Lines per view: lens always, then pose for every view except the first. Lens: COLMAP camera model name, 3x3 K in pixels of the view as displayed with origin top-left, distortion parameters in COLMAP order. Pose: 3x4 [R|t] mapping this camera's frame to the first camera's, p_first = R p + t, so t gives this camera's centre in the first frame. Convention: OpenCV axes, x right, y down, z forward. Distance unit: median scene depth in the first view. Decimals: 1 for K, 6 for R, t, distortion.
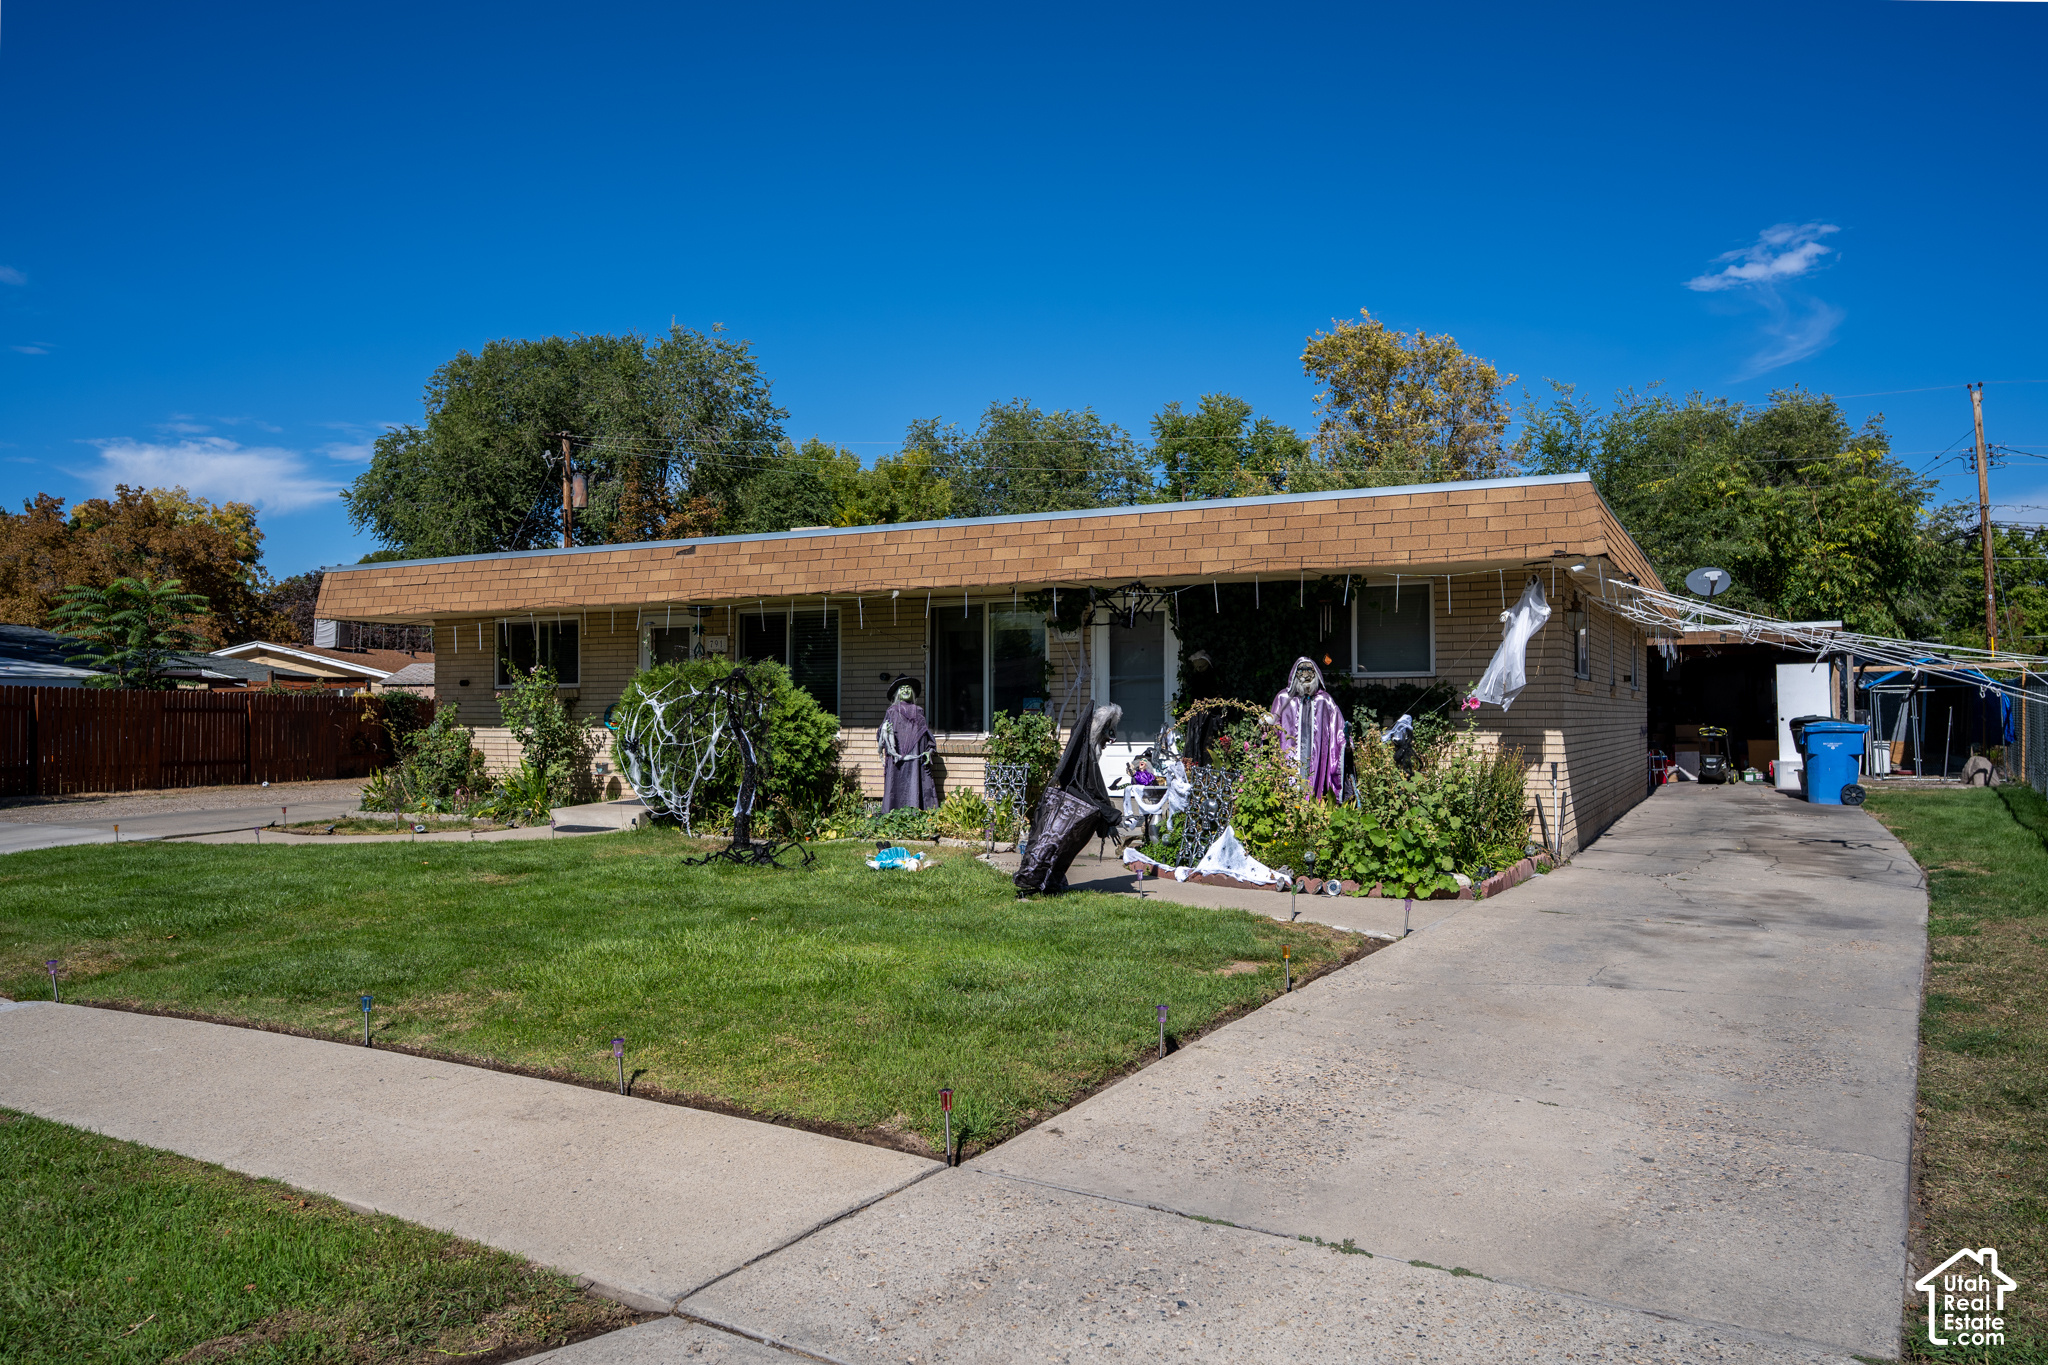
lens RADIAL K [[1417.9, 0, 1048.3], [0, 1417.9, 688.3], [0, 0, 1]] dist [-0.003700, 0.006133]
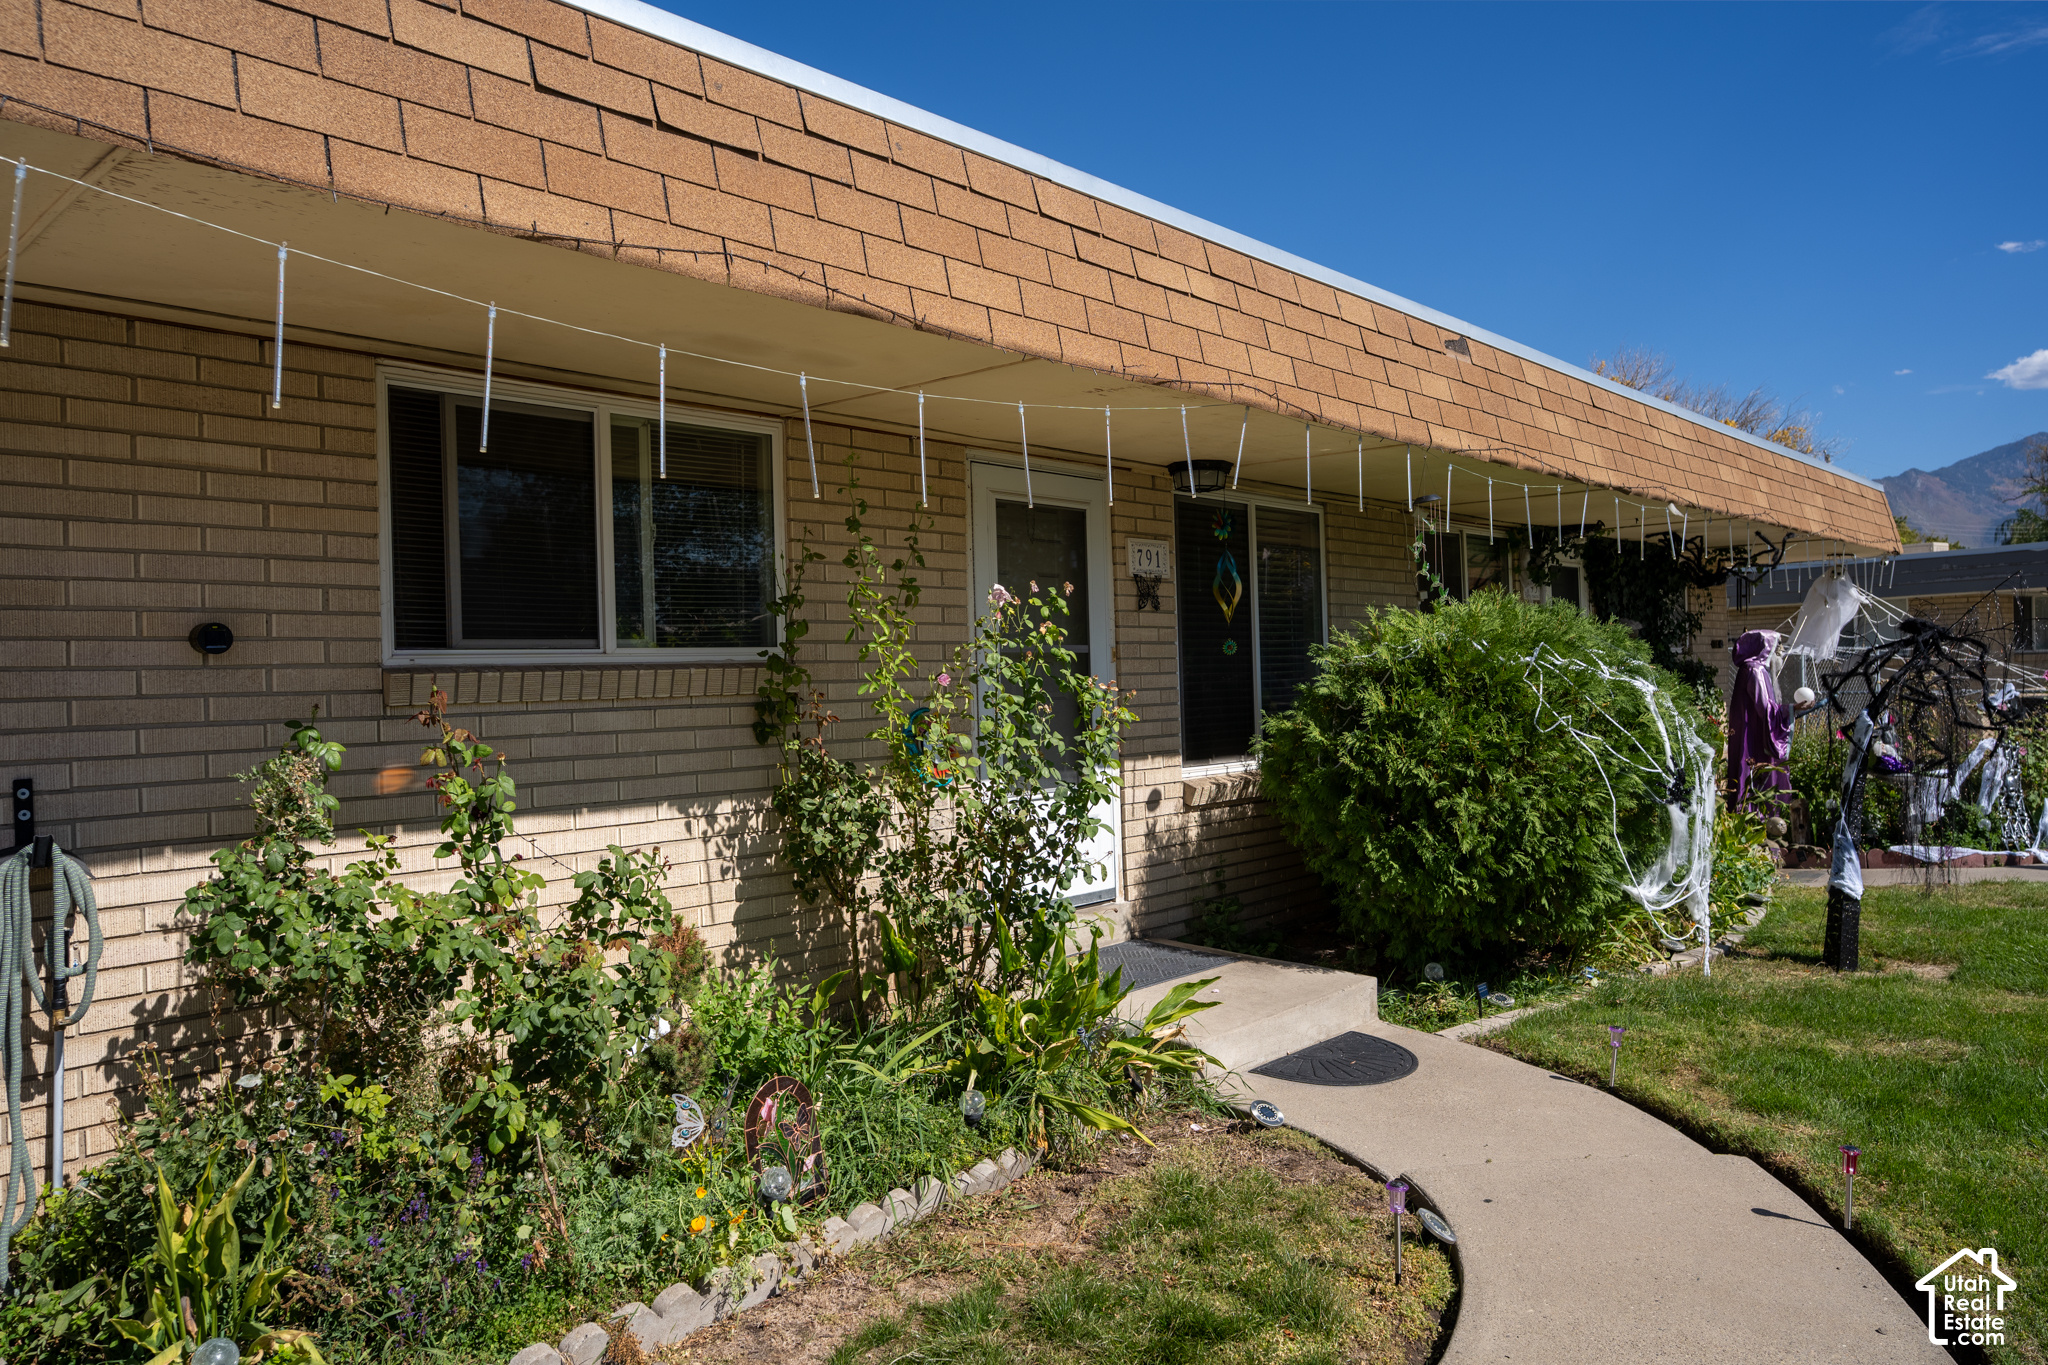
lens RADIAL K [[1358.0, 0, 1024.0], [0, 1358.0, 682.5], [0, 0, 1]] dist [-0.004665, 0.002713]
pose [[0.278590, -0.005147, 0.960396, -0.728418], [0.011327, 0.999934, 0.002073, 0.004836], [-0.960343, 0.010301, 0.278630, 1.064830]]
